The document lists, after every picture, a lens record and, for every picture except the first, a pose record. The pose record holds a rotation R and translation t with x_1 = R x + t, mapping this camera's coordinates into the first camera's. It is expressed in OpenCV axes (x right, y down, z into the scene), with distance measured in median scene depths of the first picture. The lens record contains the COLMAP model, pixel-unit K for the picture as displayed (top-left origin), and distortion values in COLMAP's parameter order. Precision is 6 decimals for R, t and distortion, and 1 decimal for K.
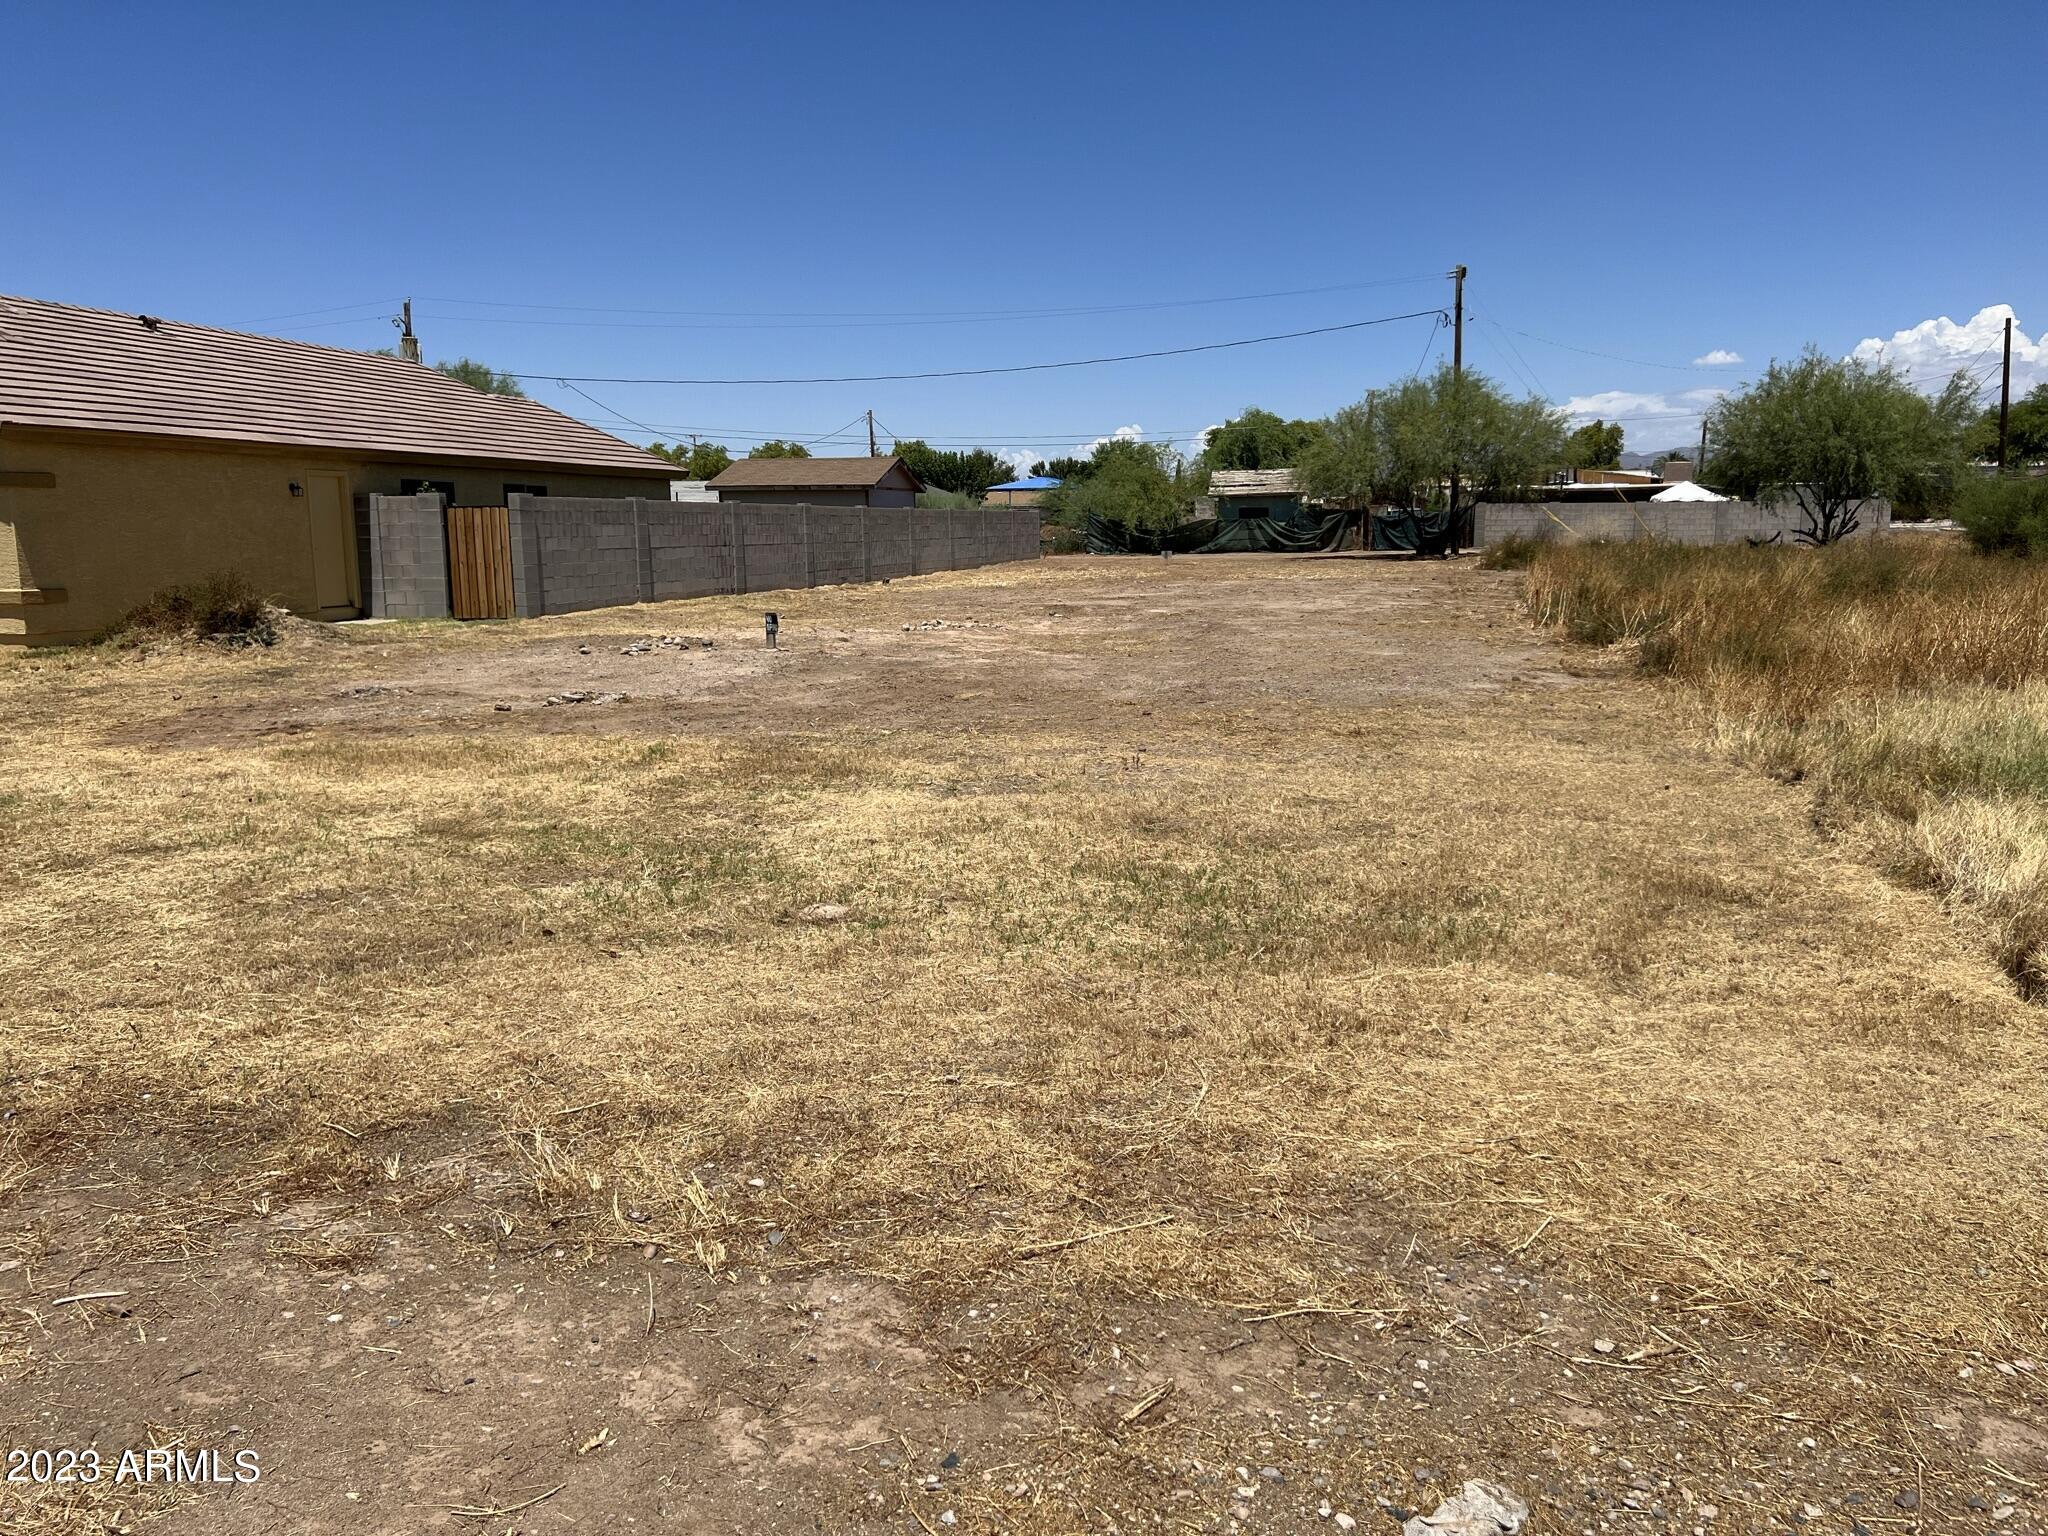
lens RADIAL K [[1536.7, 0, 1036.1], [0, 1536.7, 768.1], [0, 0, 1]] dist [0.063466, -0.070473]
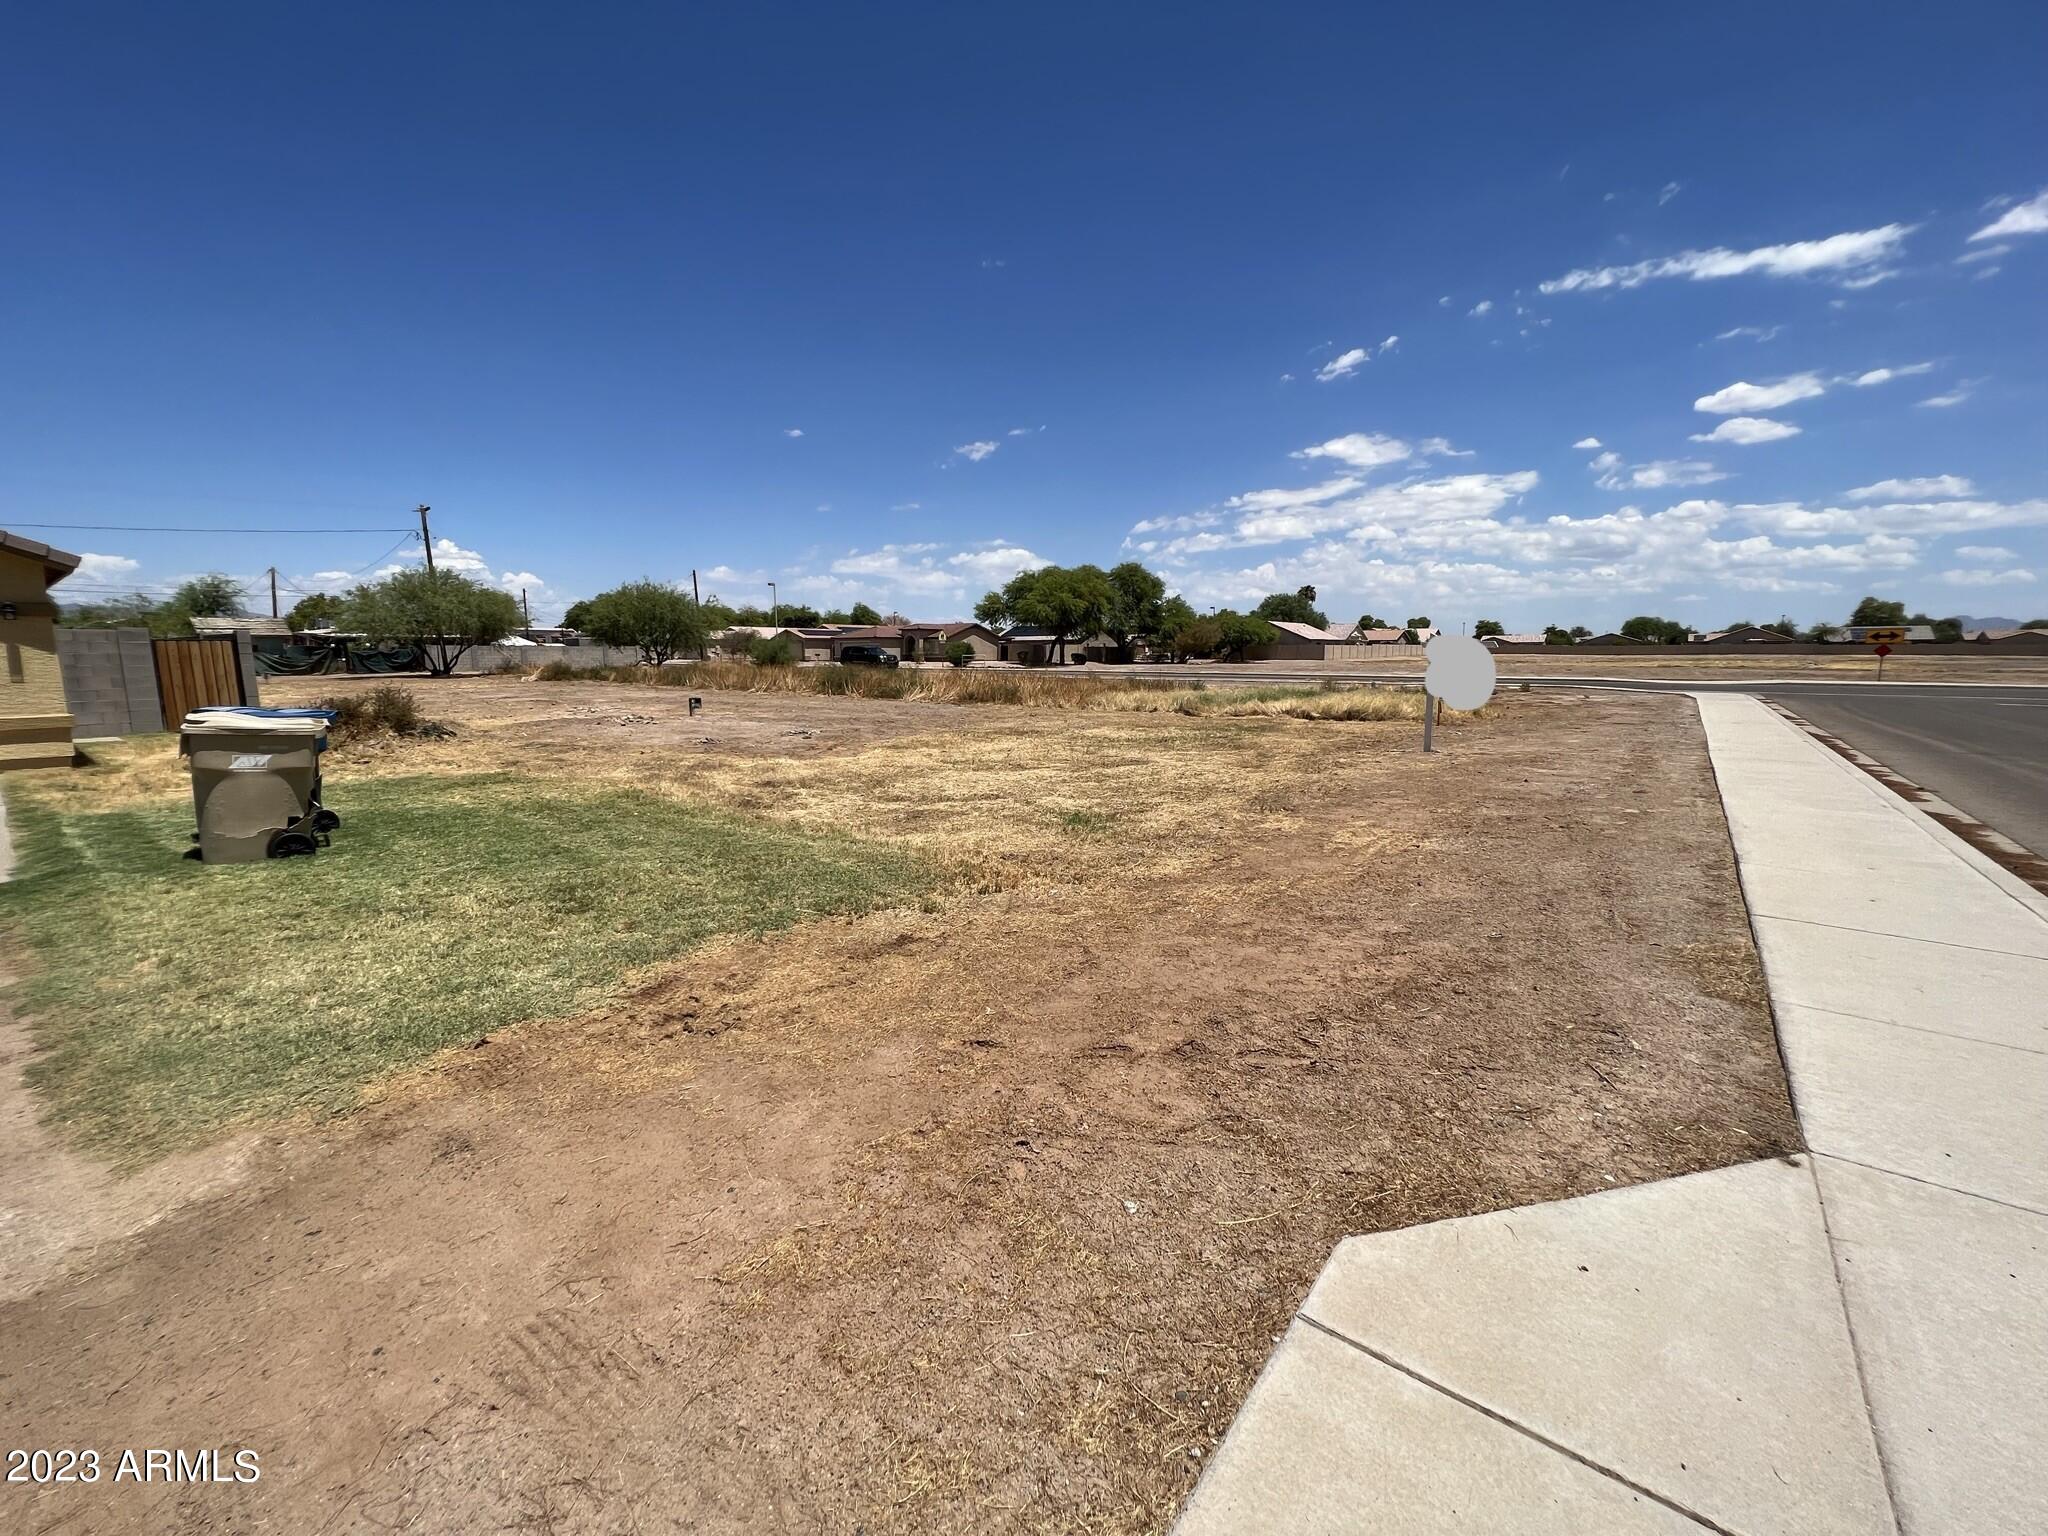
lens RADIAL K [[824.6, 0, 1027.4], [0, 824.6, 768.4], [0, 0, 1]] dist [-0.002161, 0.000620]
pose [[0.396958, -0.121927, 0.909702, -0.547789], [0.143531, 0.987190, 0.069682, -0.013705], [-0.906545, 0.102909, 0.409373, 0.106806]]
